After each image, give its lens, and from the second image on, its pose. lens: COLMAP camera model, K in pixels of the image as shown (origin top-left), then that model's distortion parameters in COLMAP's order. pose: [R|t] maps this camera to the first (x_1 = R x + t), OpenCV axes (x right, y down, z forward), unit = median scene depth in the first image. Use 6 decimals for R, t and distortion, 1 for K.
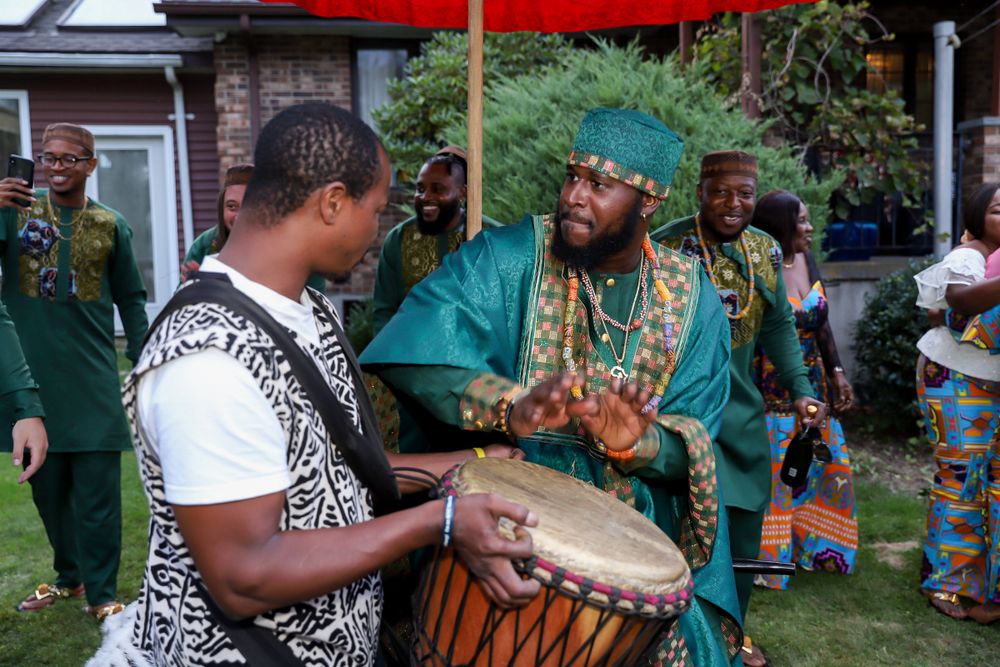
lens RADIAL K [[1025.3, 0, 500.0], [0, 1025.3, 333.5], [0, 0, 1]] dist [0.105609, 0.009609]
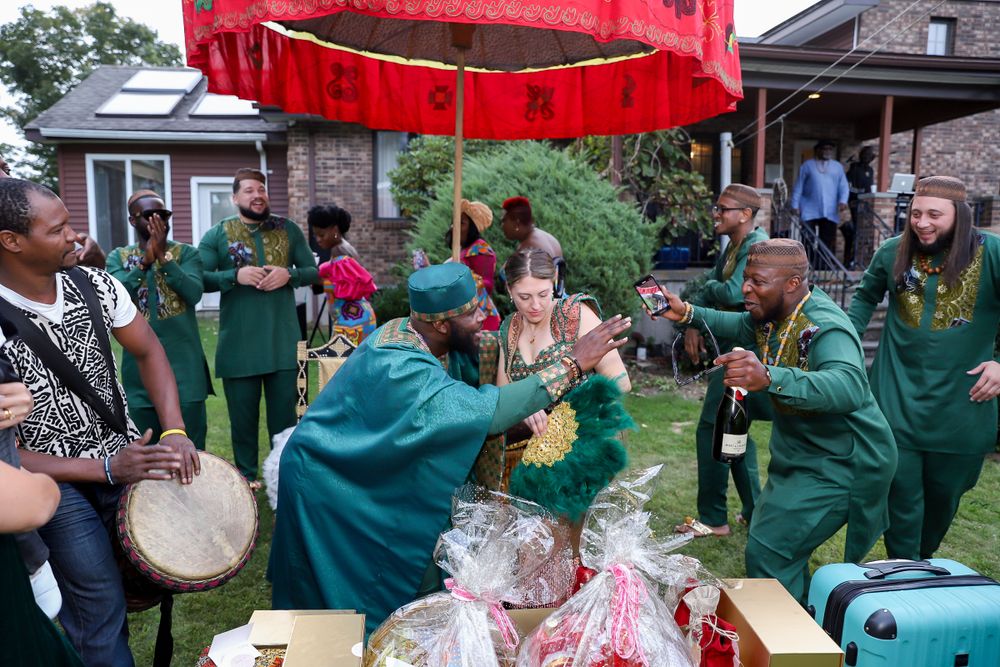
lens RADIAL K [[735.1, 0, 500.0], [0, 735.1, 333.5], [0, 0, 1]] dist [-0.004834, -0.000218]
pose [[0.998522, 0.013440, 0.052654, -0.005246], [-0.014363, 0.999749, 0.017179, 0.017115], [-0.052410, -0.017910, 0.998465, -0.179251]]
